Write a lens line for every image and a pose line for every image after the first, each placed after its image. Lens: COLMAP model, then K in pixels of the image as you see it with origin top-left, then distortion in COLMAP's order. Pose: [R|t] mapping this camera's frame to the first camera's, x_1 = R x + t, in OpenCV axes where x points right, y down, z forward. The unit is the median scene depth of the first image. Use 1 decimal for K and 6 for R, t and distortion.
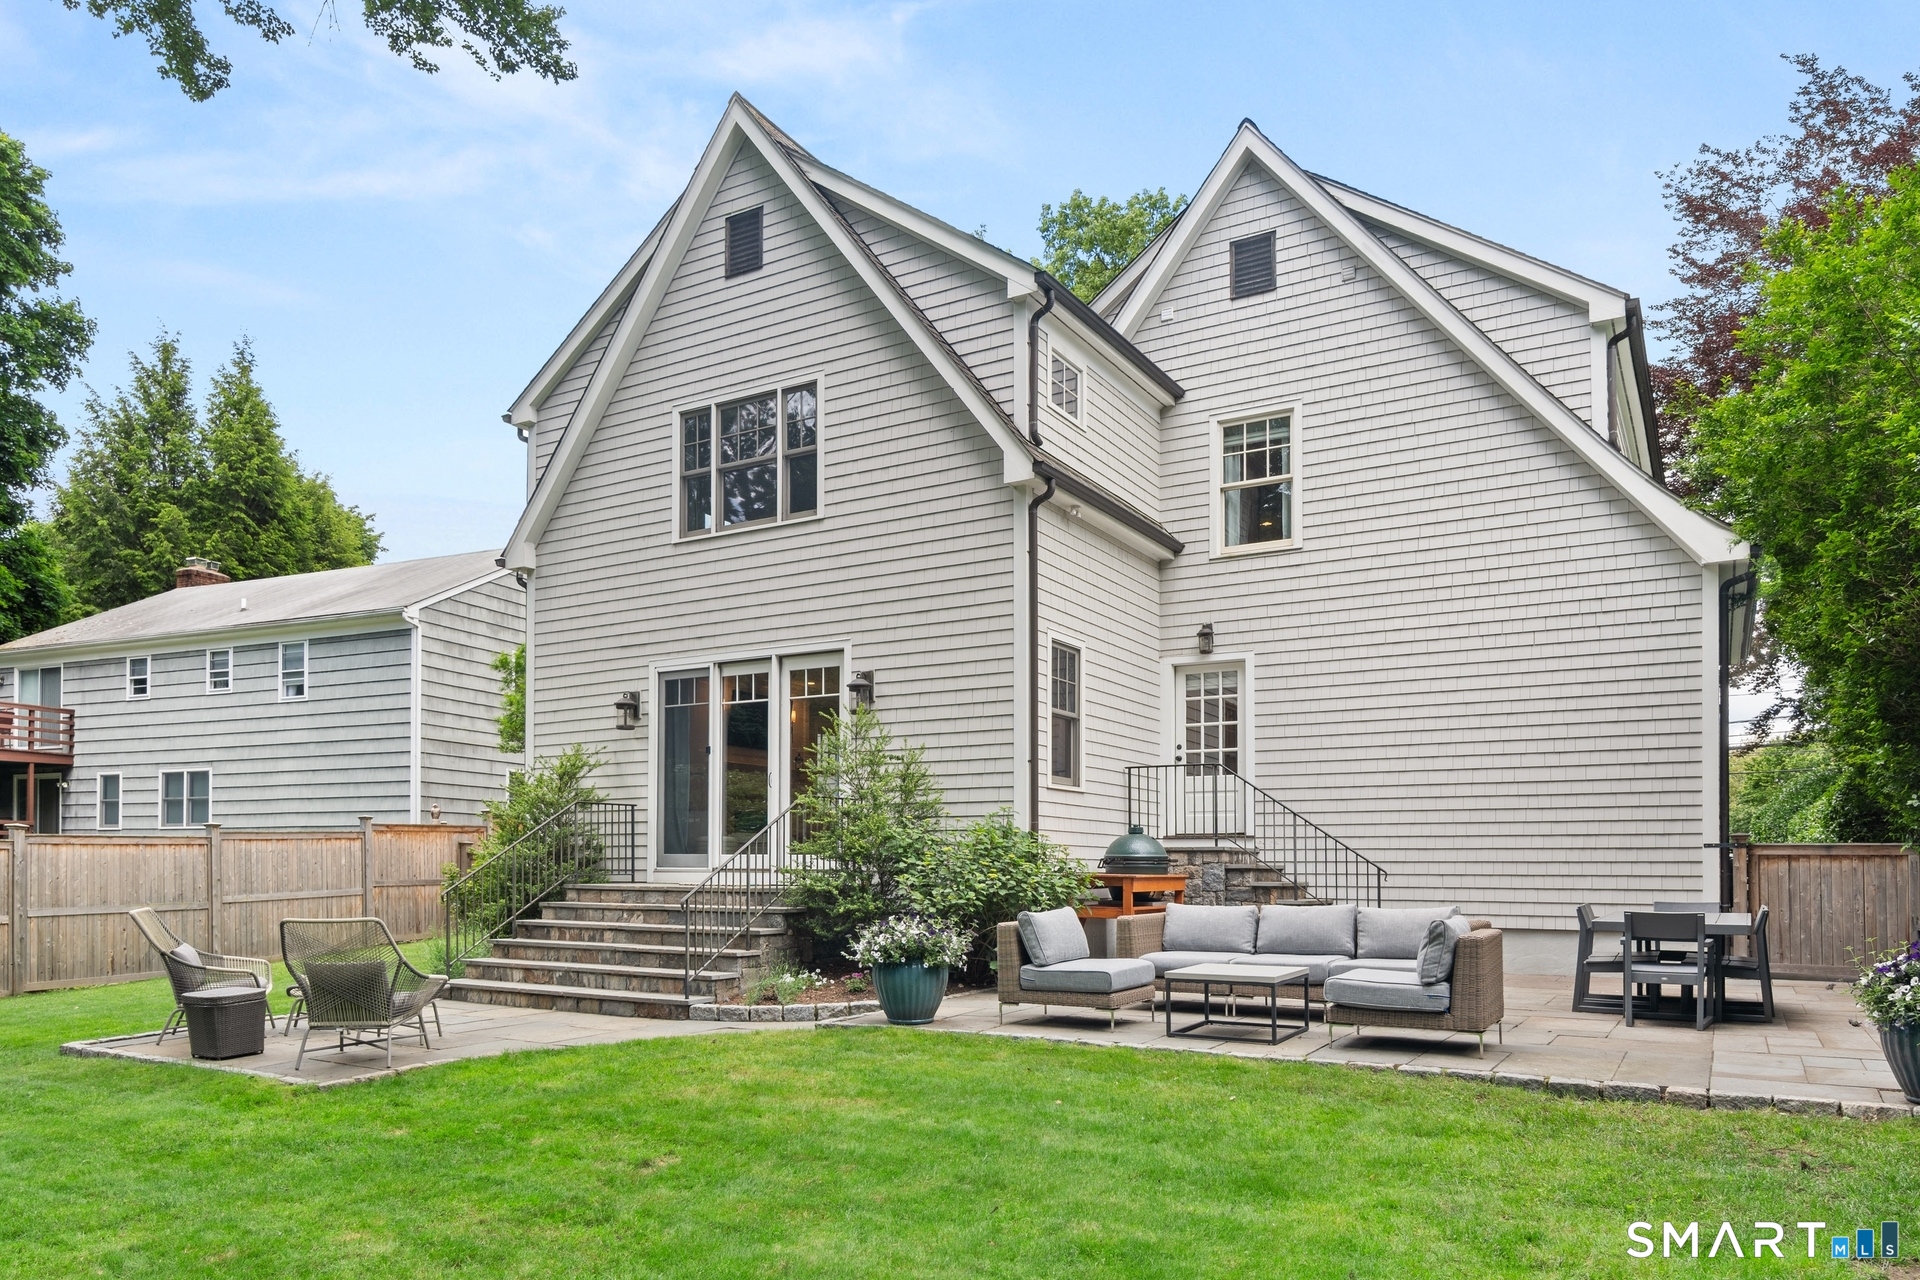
lens RADIAL K [[1172.1, 0, 652.0], [0, 1172.1, 760.7], [0, 0, 1]] dist [0.001472, -0.001380]
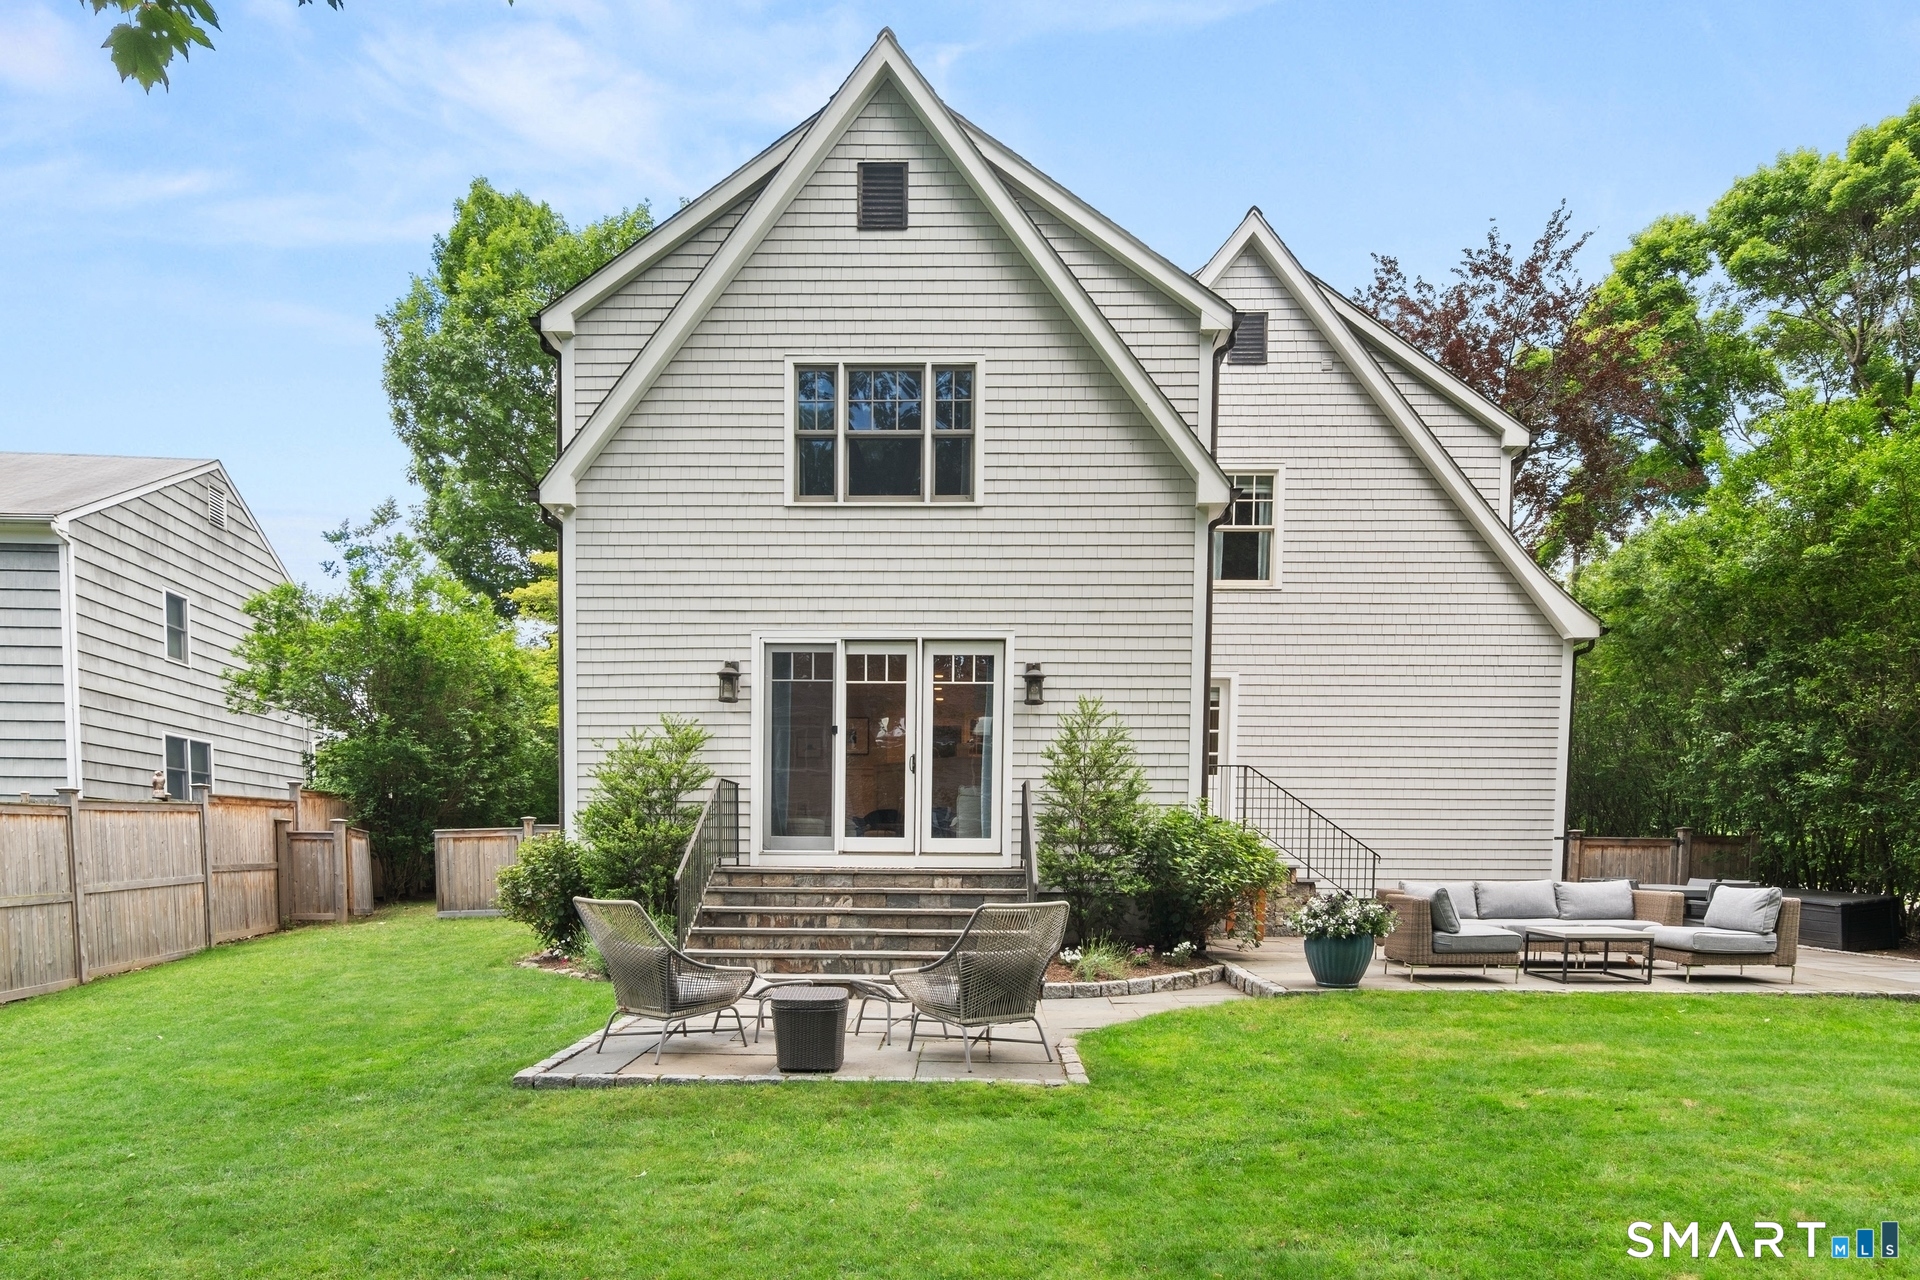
lens RADIAL K [[1191.2, 0, 737.5], [0, 1191.2, 848.6], [0, 0, 1]] dist [-0.000822, 0.003970]
pose [[0.869830, 0.006231, 0.493313, -0.524933], [-0.049220, 0.996028, 0.074205, 0.020540], [-0.490891, -0.088827, 0.866681, 0.182872]]
